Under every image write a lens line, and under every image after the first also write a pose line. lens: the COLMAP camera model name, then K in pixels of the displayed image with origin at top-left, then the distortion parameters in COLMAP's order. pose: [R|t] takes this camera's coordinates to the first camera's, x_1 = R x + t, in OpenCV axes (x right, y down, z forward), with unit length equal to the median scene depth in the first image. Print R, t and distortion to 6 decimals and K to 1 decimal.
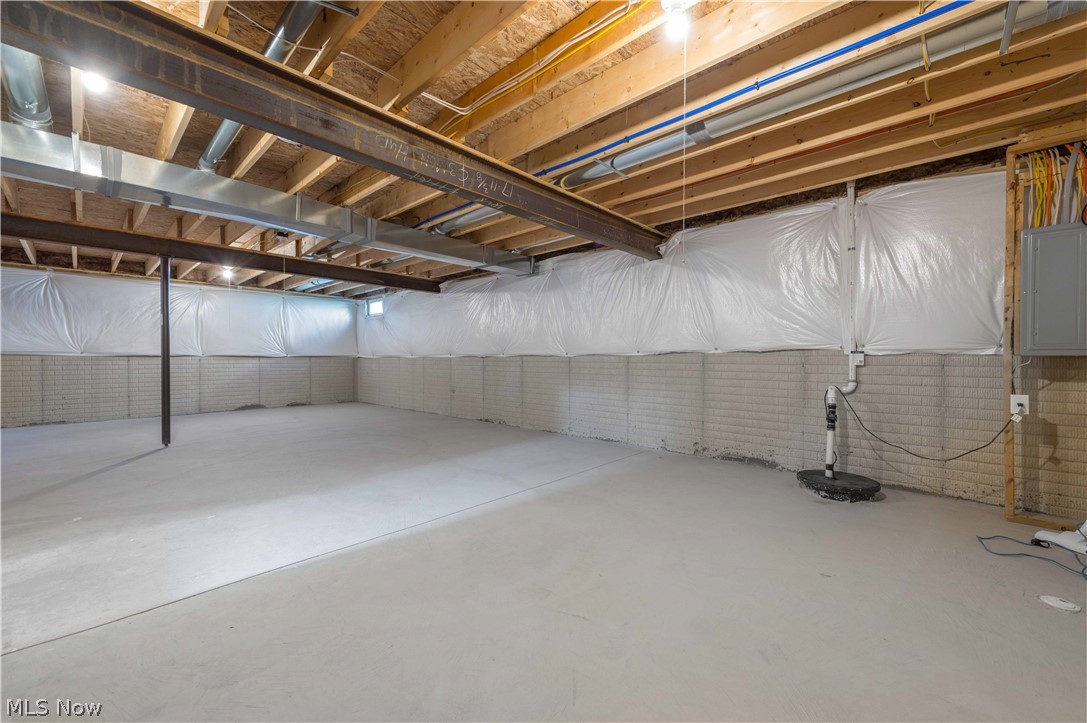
lens RADIAL K [[431.4, 0, 540.6], [0, 431.4, 358.7], [0, 0, 1]] dist [0.016188, -0.003844]
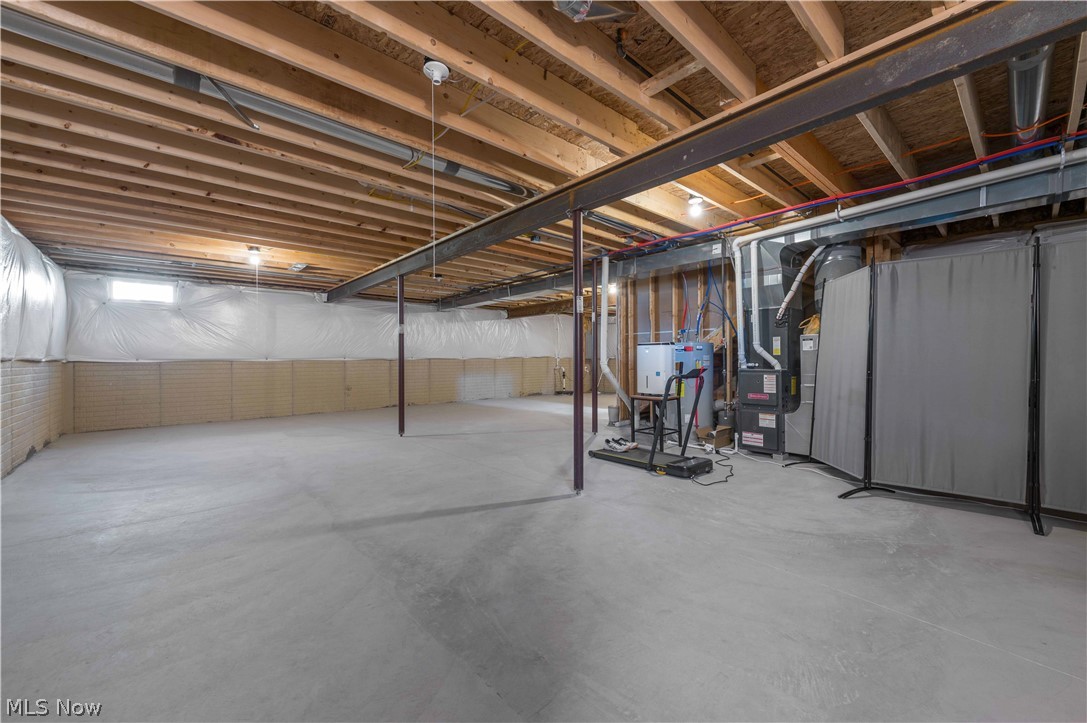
lens RADIAL K [[431.4, 0, 544.5], [0, 431.4, 359.0], [0, 0, 1]] dist [0.016188, -0.003844]
pose [[0.097287, -0.001409, 0.995255, -1.620683], [0.009565, 0.999954, 0.000481, -0.003613], [-0.995210, 0.009473, 0.097296, 0.428525]]
